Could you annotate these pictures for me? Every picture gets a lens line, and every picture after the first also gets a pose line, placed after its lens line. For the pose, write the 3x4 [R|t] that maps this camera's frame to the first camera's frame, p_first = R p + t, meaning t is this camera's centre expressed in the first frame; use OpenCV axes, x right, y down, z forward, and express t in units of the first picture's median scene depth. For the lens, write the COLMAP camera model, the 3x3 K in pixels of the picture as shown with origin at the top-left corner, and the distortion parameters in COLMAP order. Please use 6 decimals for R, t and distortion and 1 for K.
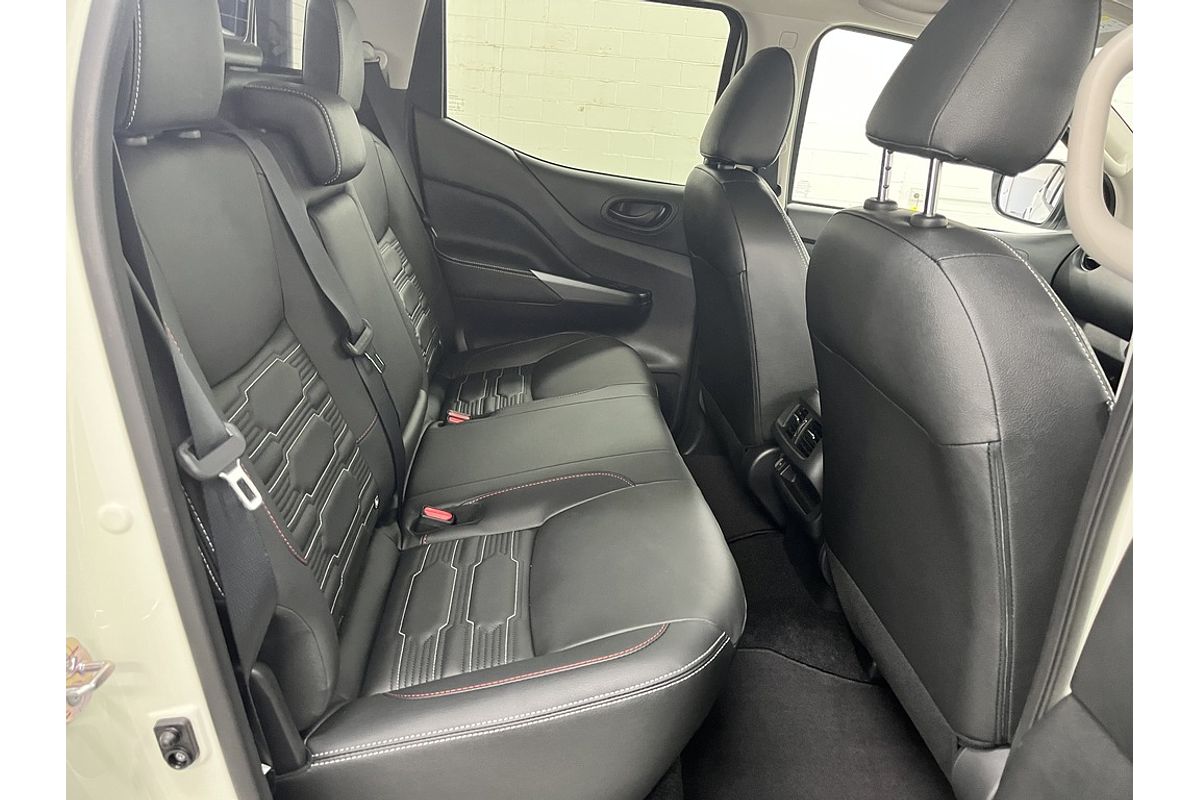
lens RADIAL K [[814.9, 0, 591.7], [0, 814.9, 382.4], [0, 0, 1]] dist [0.072498, -0.114319]
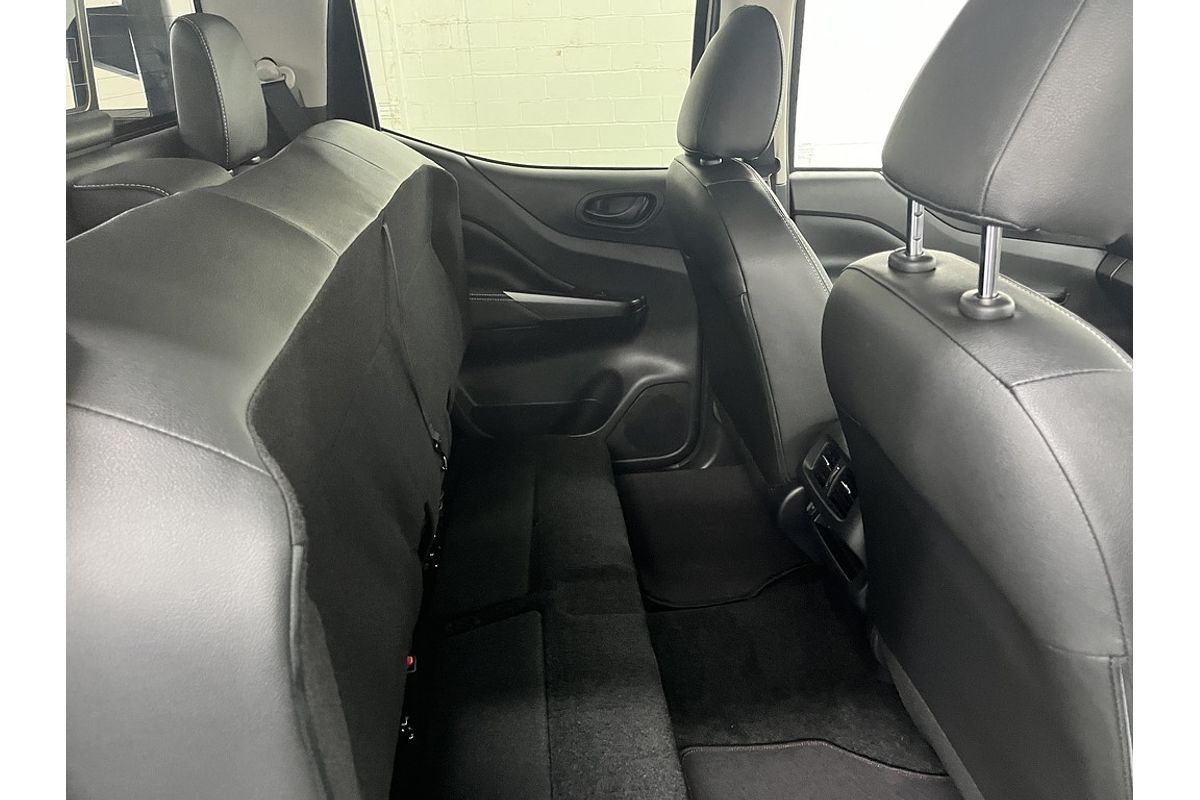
lens RADIAL K [[831.6, 0, 600.0], [0, 831.6, 400.0], [0, 0, 1]] dist [0.078978, -0.114792]
pose [[0.992271, -0.121953, -0.022936, 0.043352], [0.123459, 0.988838, 0.083410, -0.109740], [0.012508, -0.085597, 0.996251, 0.134826]]
